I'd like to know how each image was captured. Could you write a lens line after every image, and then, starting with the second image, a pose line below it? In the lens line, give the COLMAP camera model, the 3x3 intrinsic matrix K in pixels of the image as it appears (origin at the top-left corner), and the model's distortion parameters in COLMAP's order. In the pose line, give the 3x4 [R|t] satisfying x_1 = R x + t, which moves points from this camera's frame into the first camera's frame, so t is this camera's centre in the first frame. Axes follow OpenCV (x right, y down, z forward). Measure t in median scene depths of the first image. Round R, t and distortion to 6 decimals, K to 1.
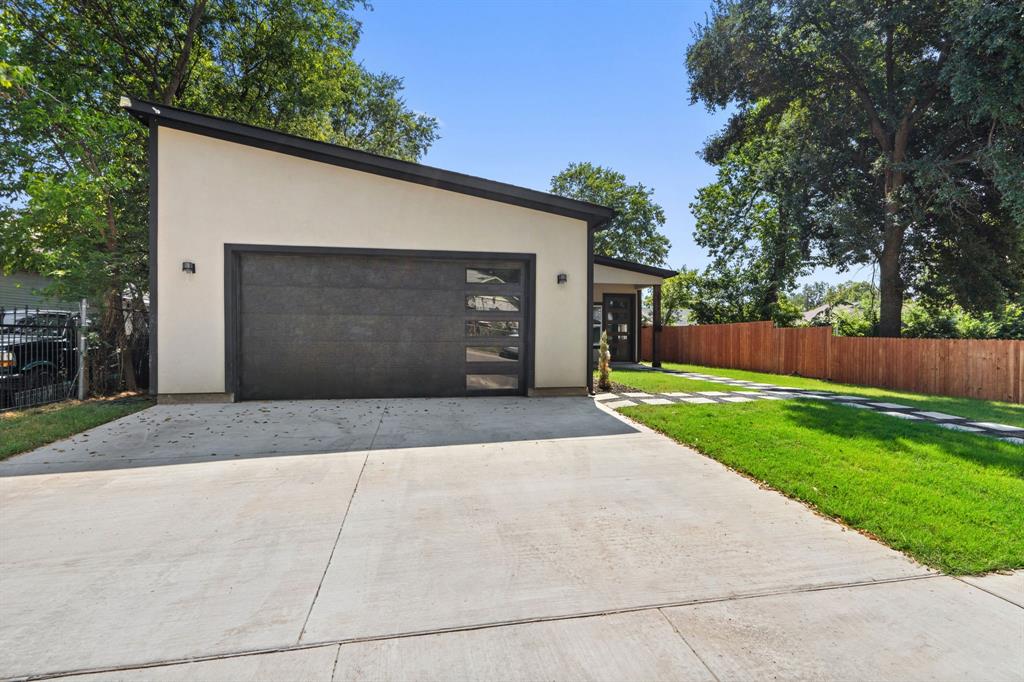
lens RADIAL K [[463.9, 0, 512.0], [0, 463.9, 341.0], [0, 0, 1]] dist [0.000400, -0.000018]
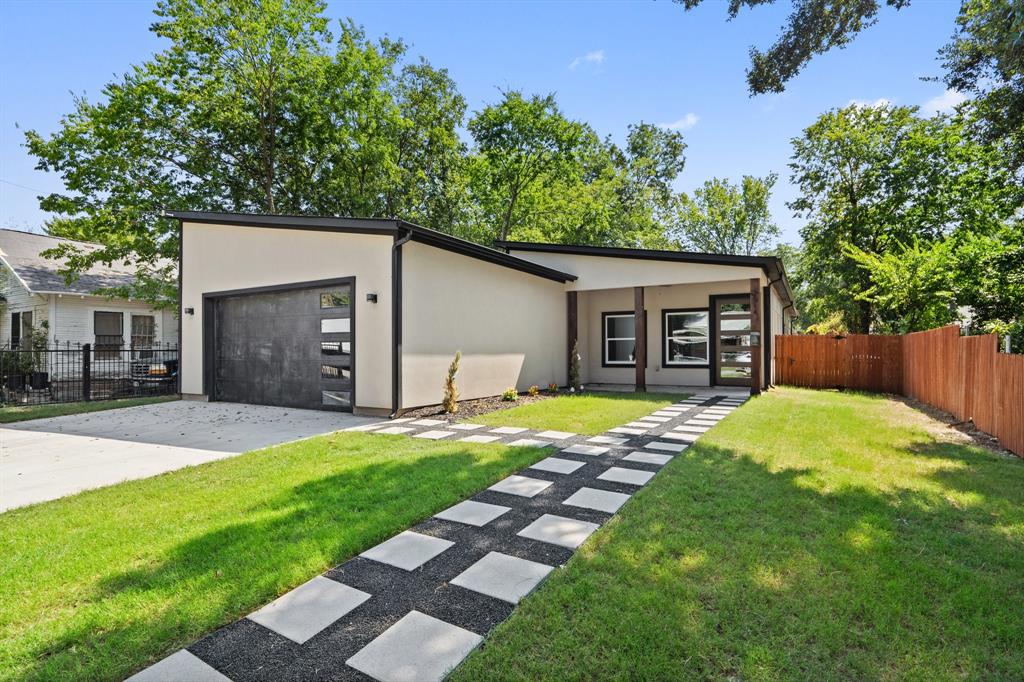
lens RADIAL K [[495.6, 0, 512.0], [0, 495.6, 341.0], [0, 0, 1]] dist [0.000401, 0.000108]
pose [[0.769016, -0.012026, -0.639116, 1.004397], [-0.001826, 0.999778, -0.021010, -0.022819], [0.639227, 0.017324, 0.768823, 0.387002]]
